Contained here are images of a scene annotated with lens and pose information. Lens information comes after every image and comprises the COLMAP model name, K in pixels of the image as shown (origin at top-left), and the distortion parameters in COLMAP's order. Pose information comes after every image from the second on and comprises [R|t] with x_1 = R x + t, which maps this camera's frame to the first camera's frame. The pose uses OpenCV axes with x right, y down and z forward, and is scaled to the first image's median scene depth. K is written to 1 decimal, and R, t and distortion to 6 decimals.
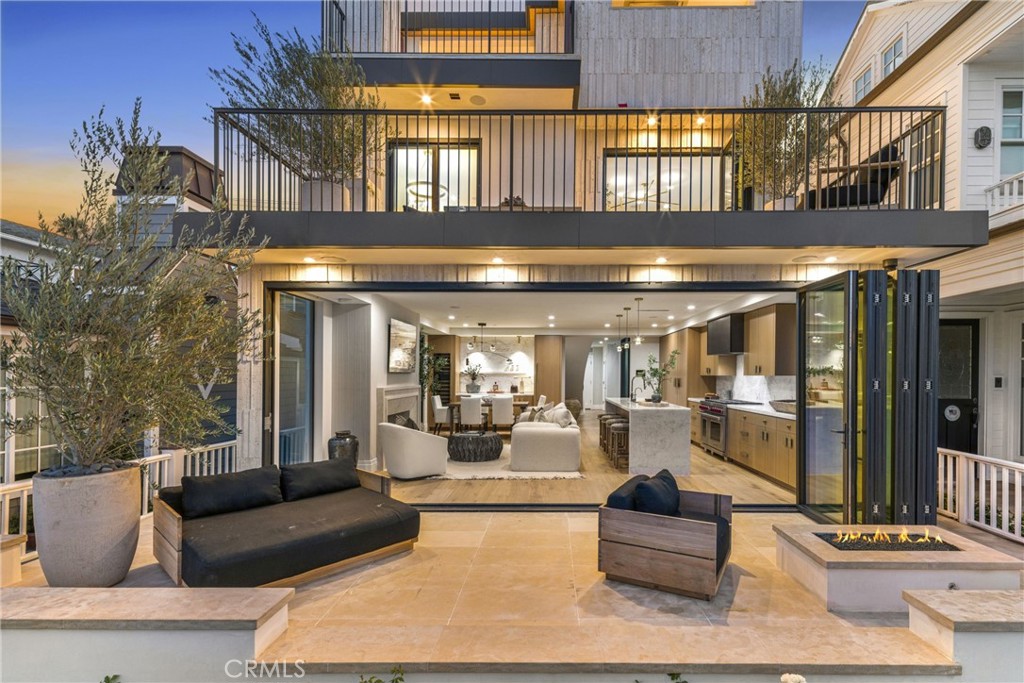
lens RADIAL K [[511.2, 0, 512.4], [0, 511.2, 358.2], [0, 0, 1]] dist [0.029737, 0.000038]
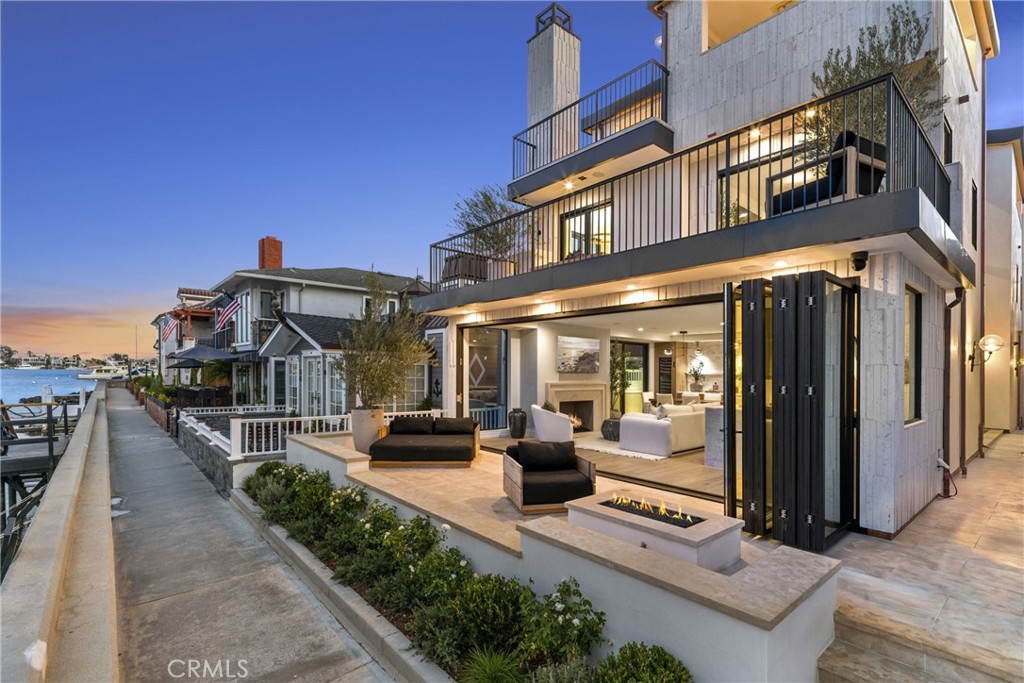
lens RADIAL K [[469.7, 0, 511.4], [0, 469.7, 368.0], [0, 0, 1]] dist [0.000535, 0.000152]
pose [[0.649780, 0.003684, -0.760114, 0.712741], [0.005474, 0.999940, 0.009526, -0.001577], [0.760103, -0.010351, 0.649720, 0.010391]]
